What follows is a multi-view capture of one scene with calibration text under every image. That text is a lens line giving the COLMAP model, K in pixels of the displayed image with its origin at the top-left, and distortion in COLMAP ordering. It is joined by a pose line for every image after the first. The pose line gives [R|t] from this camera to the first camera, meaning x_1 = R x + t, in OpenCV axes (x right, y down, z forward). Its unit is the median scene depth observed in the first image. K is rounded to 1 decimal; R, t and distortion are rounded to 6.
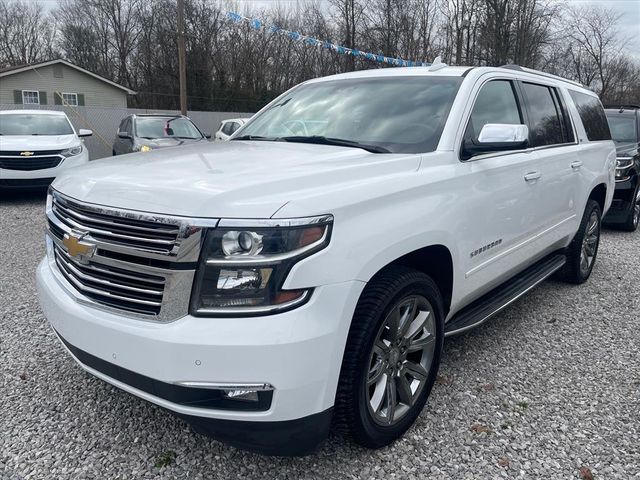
lens RADIAL K [[489.3, 0, 320.0], [0, 489.3, 240.0], [0, 0, 1]] dist [-0.000418, -0.010292]
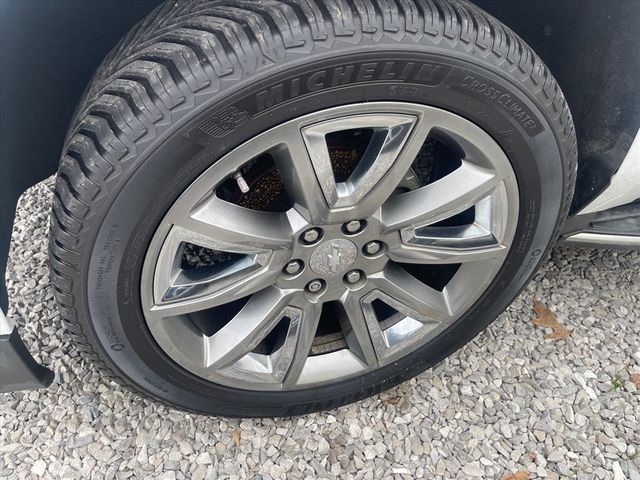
lens RADIAL K [[489.3, 0, 320.0], [0, 489.3, 240.0], [0, 0, 1]] dist [-0.000418, -0.010292]
pose [[0.830011, 0.395453, -0.393317, 0.263485], [-0.164163, 0.847165, 0.505334, 0.043607], [0.533040, -0.354864, 0.768075, 0.678091]]
